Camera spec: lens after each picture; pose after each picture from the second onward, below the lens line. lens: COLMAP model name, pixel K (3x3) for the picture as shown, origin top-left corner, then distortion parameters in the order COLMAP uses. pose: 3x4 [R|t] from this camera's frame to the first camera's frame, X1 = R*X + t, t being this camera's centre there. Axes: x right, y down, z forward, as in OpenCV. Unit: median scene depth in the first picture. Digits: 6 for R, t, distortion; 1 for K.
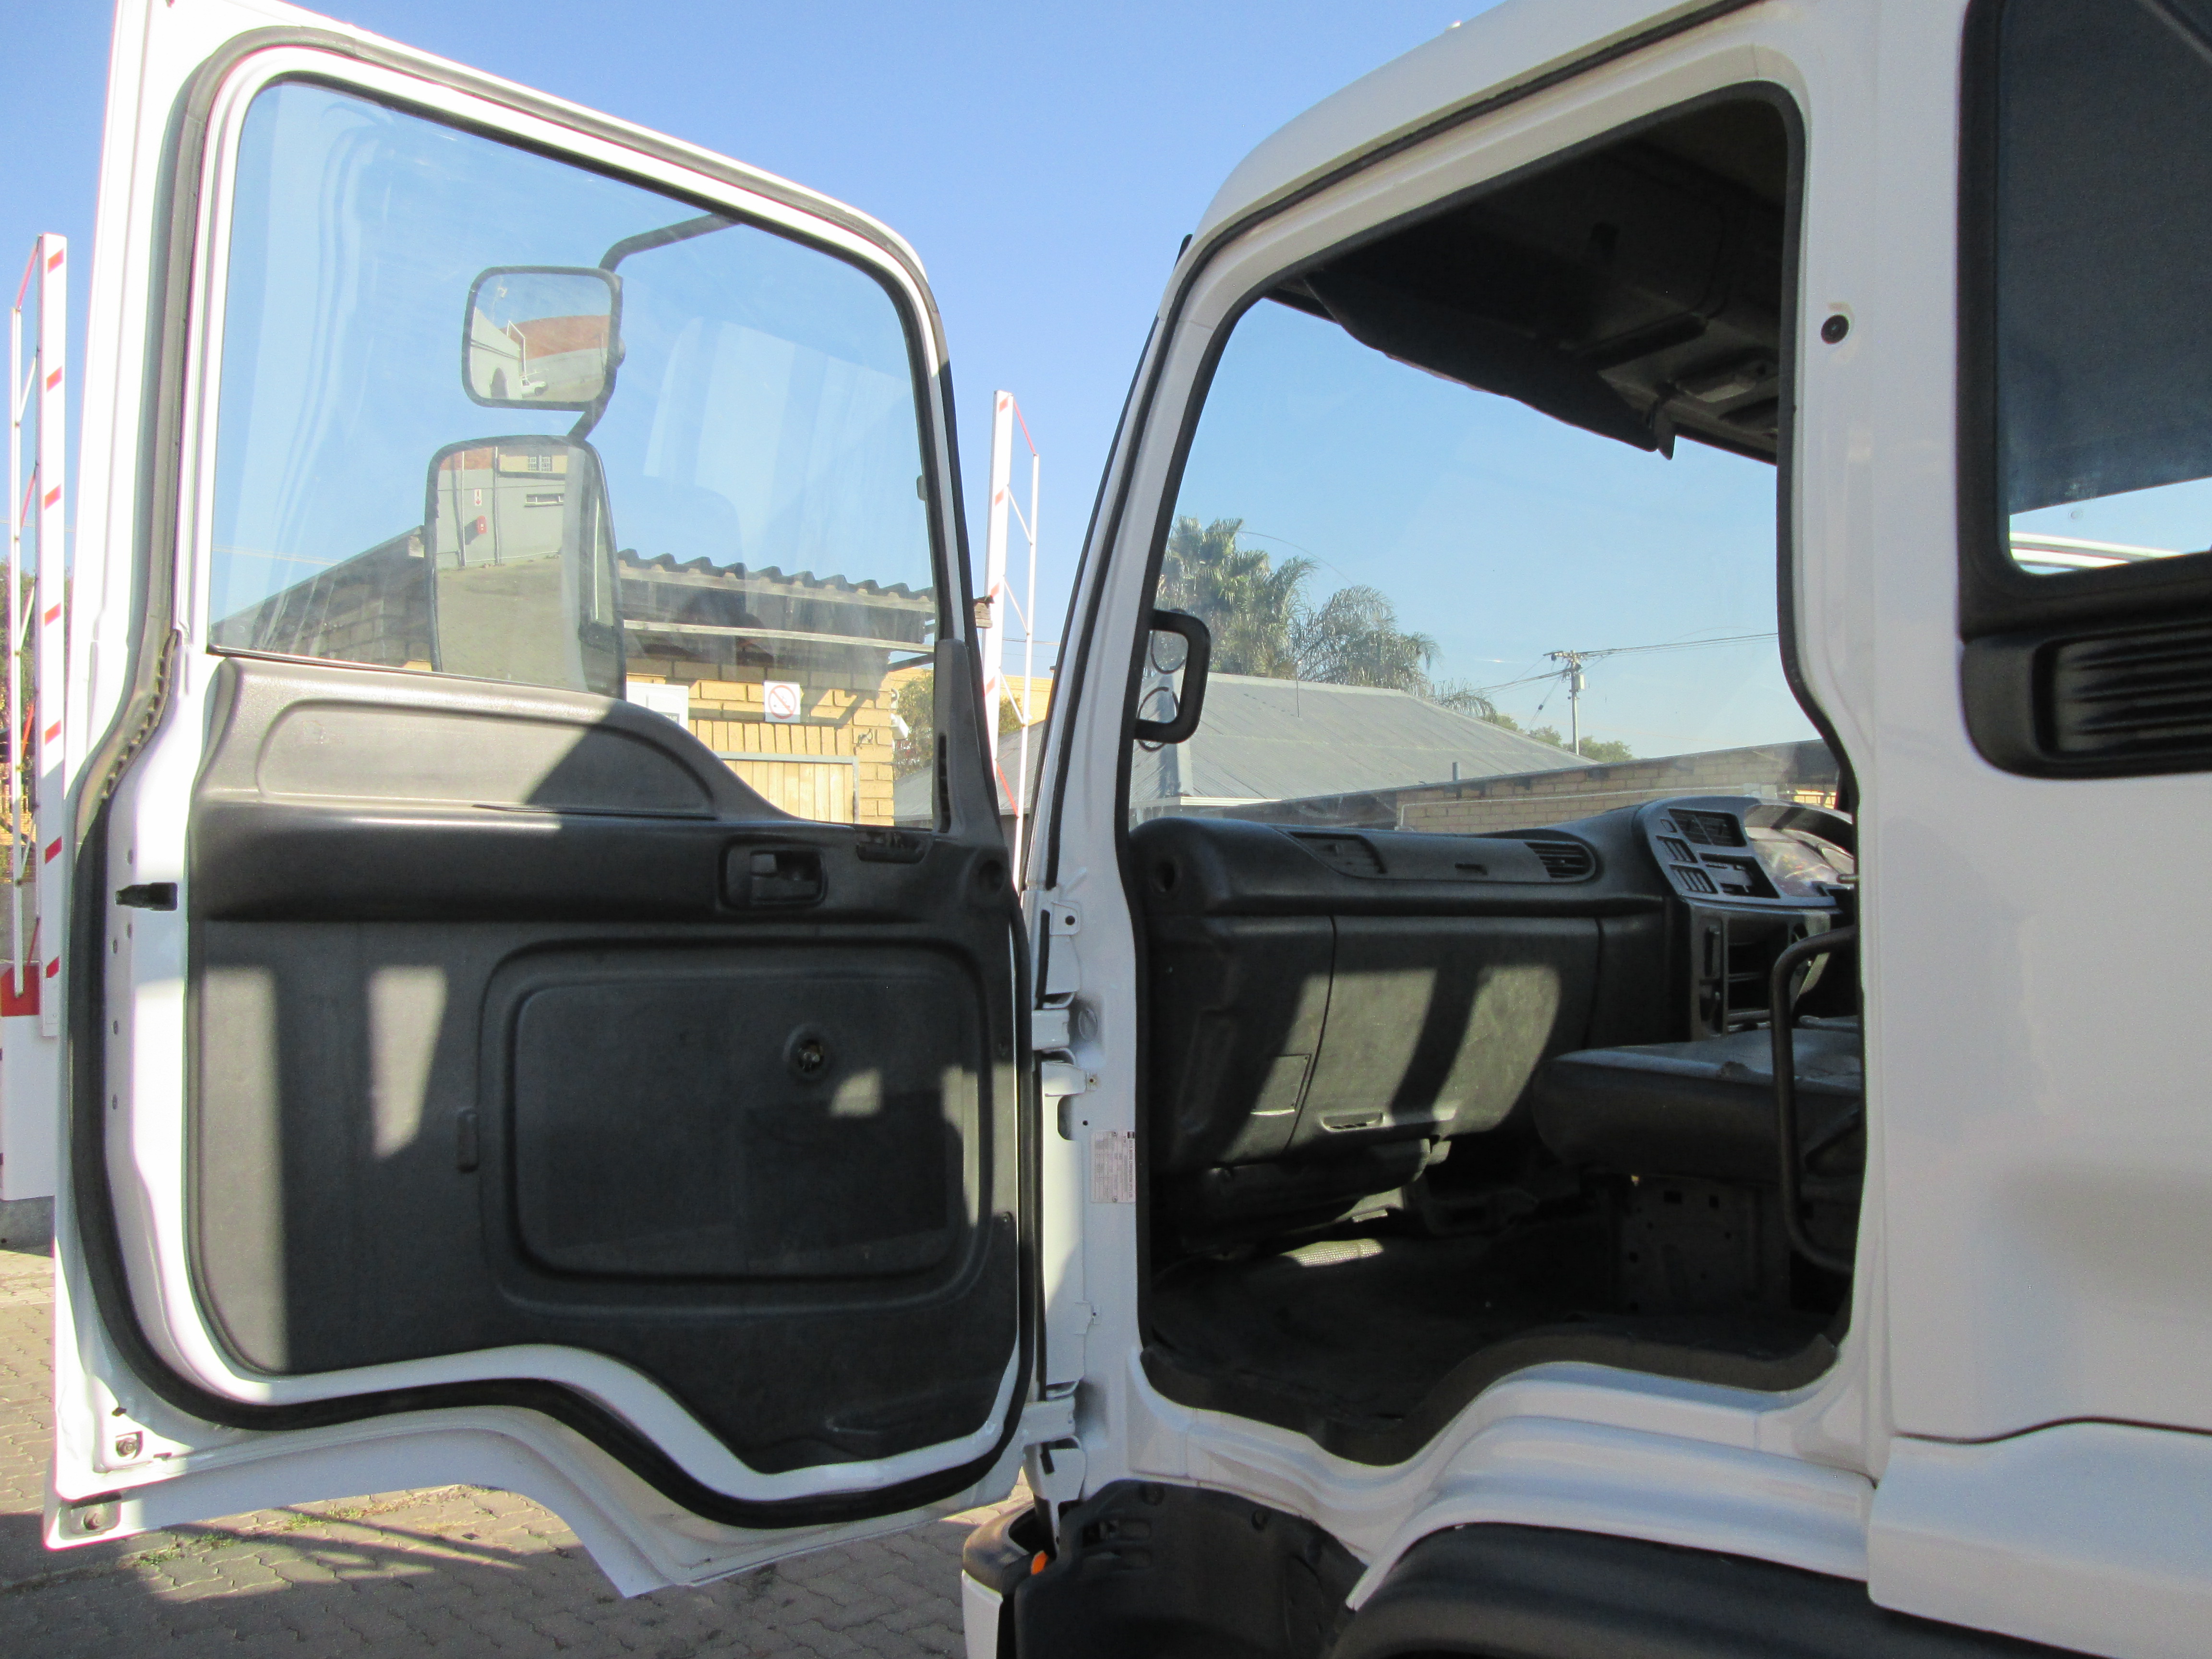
lens RADIAL K [[1932.1, 0, 1036.8], [0, 1932.1, 832.0], [0, 0, 1]] dist [-0.060738, 0.001193]
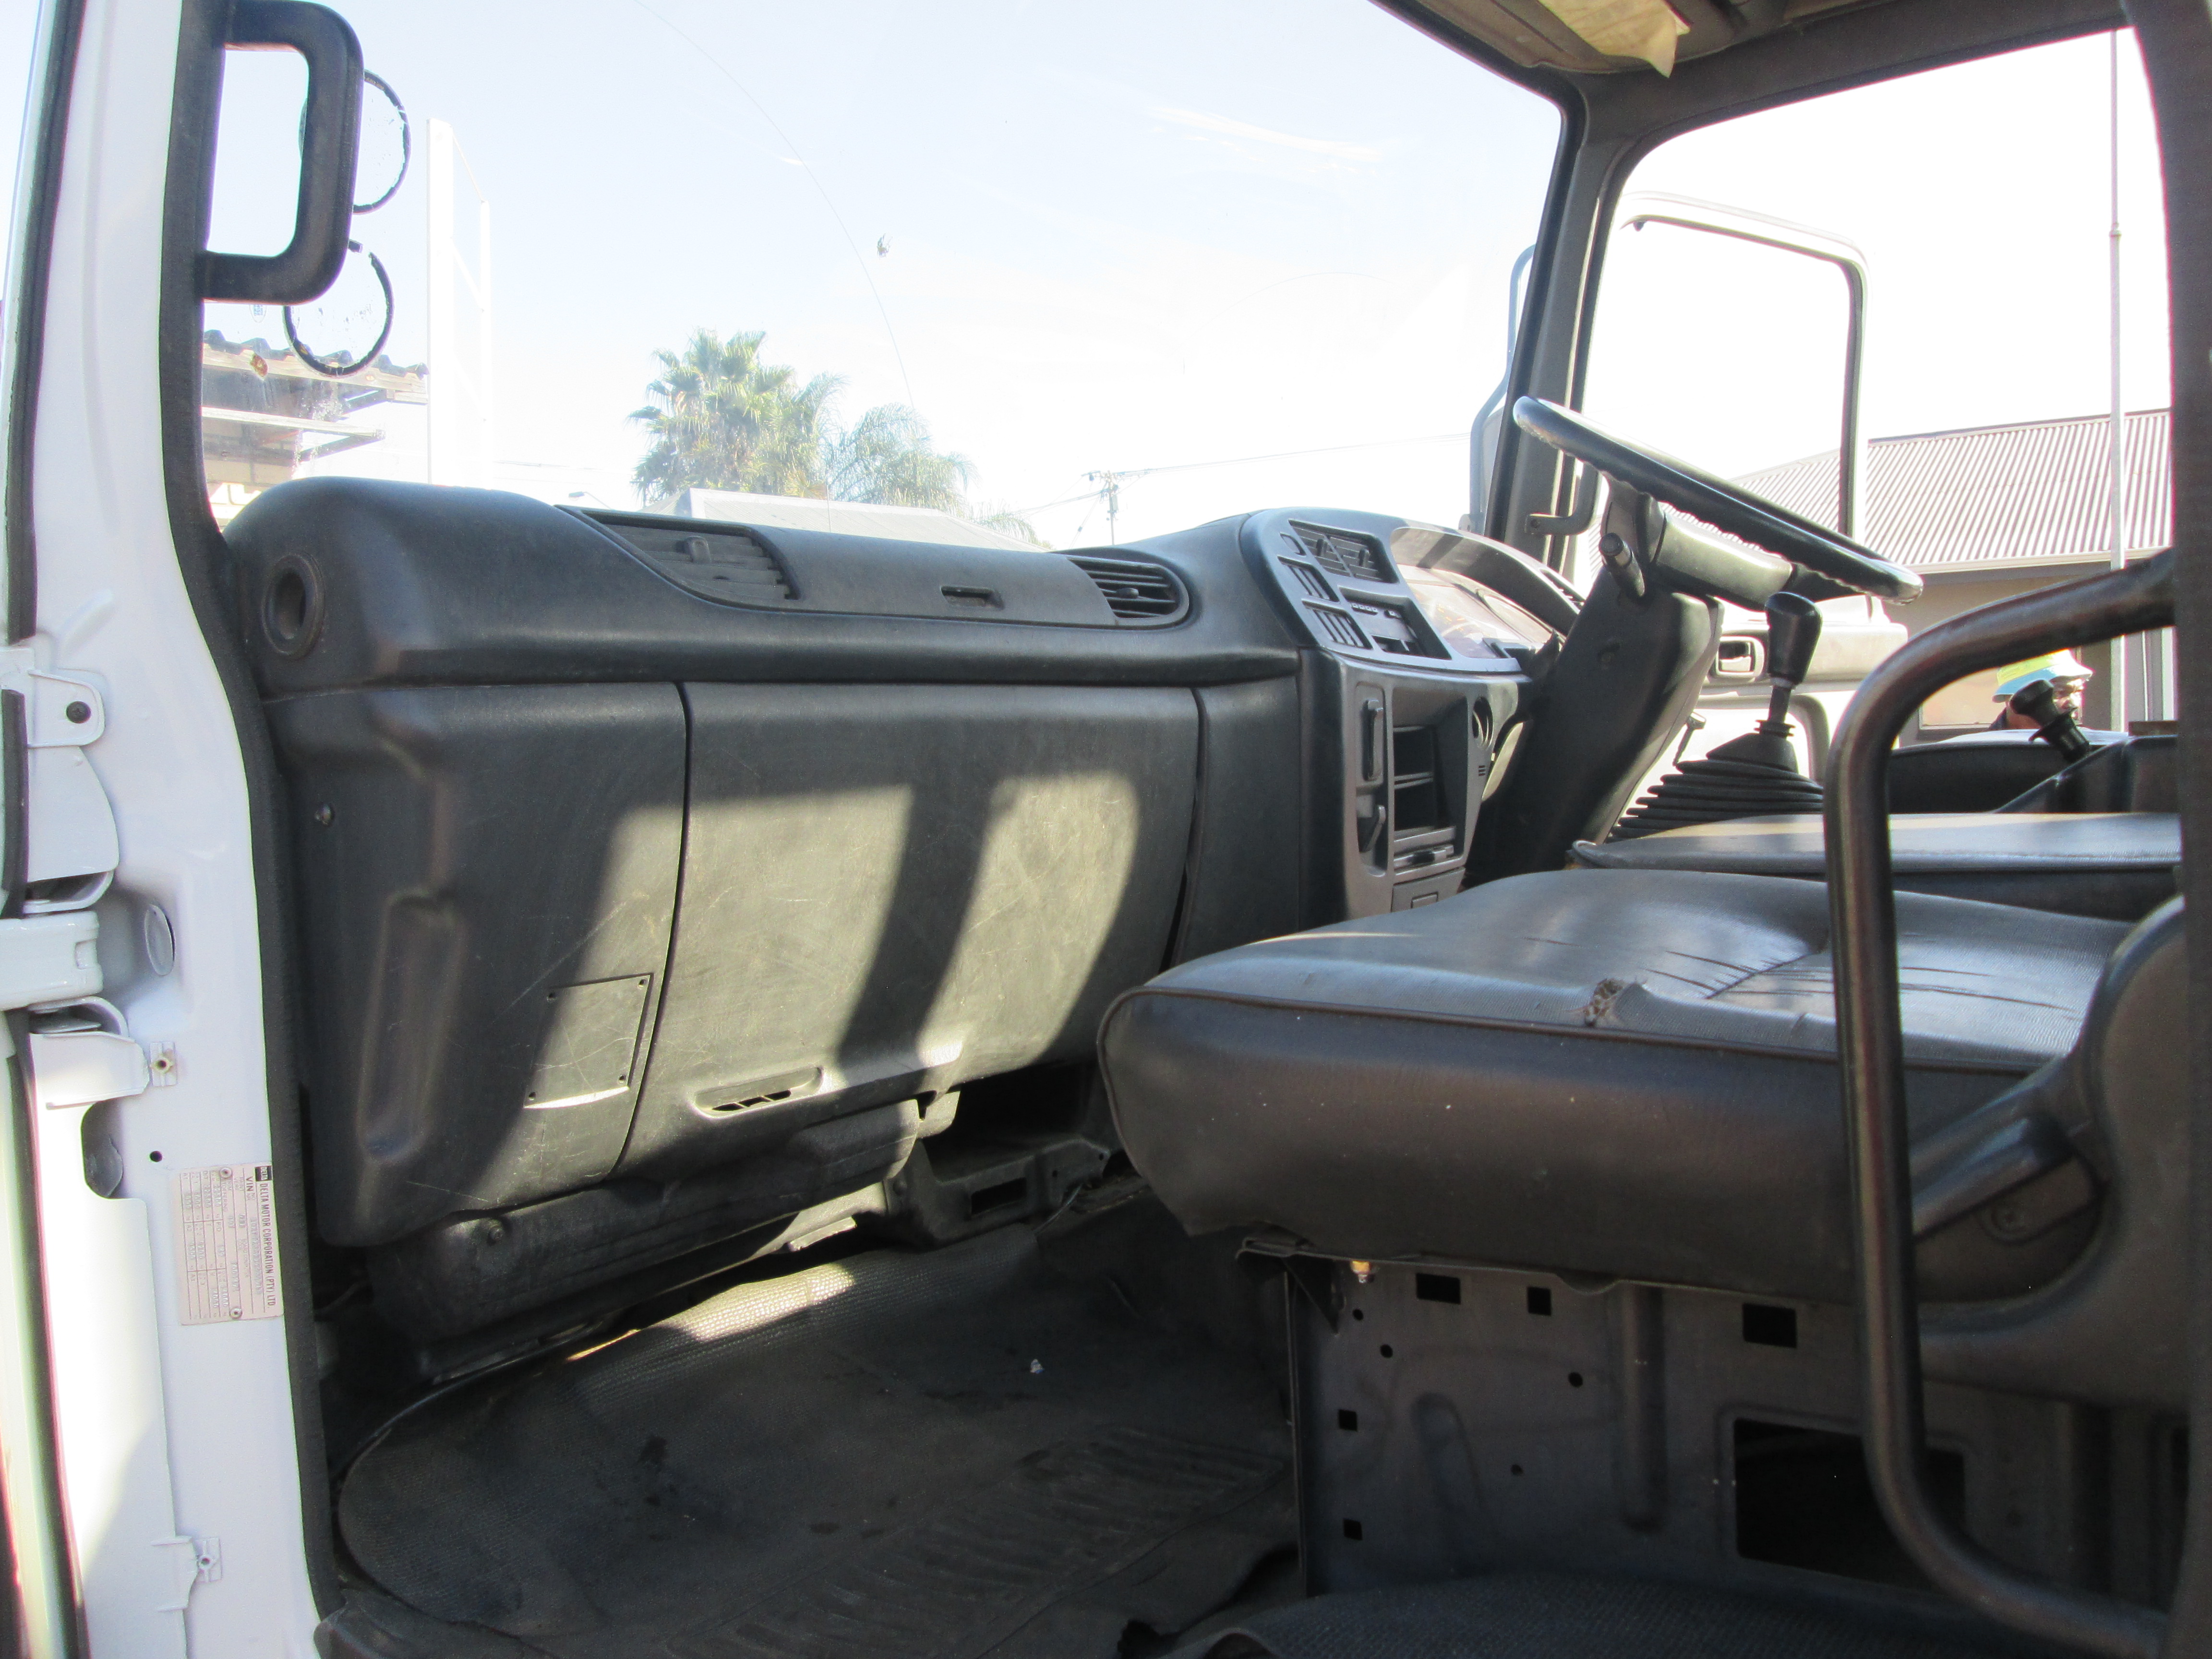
lens RADIAL K [[1931.6, 0, 1106.0], [0, 1931.6, 829.5], [0, 0, 1]] dist [-0.047408, 0.001605]
pose [[0.963891, -0.052158, 0.261141, 0.114102], [0.030153, 0.995701, 0.087575, 0.036395], [-0.264586, -0.076538, 0.961320, 0.455173]]
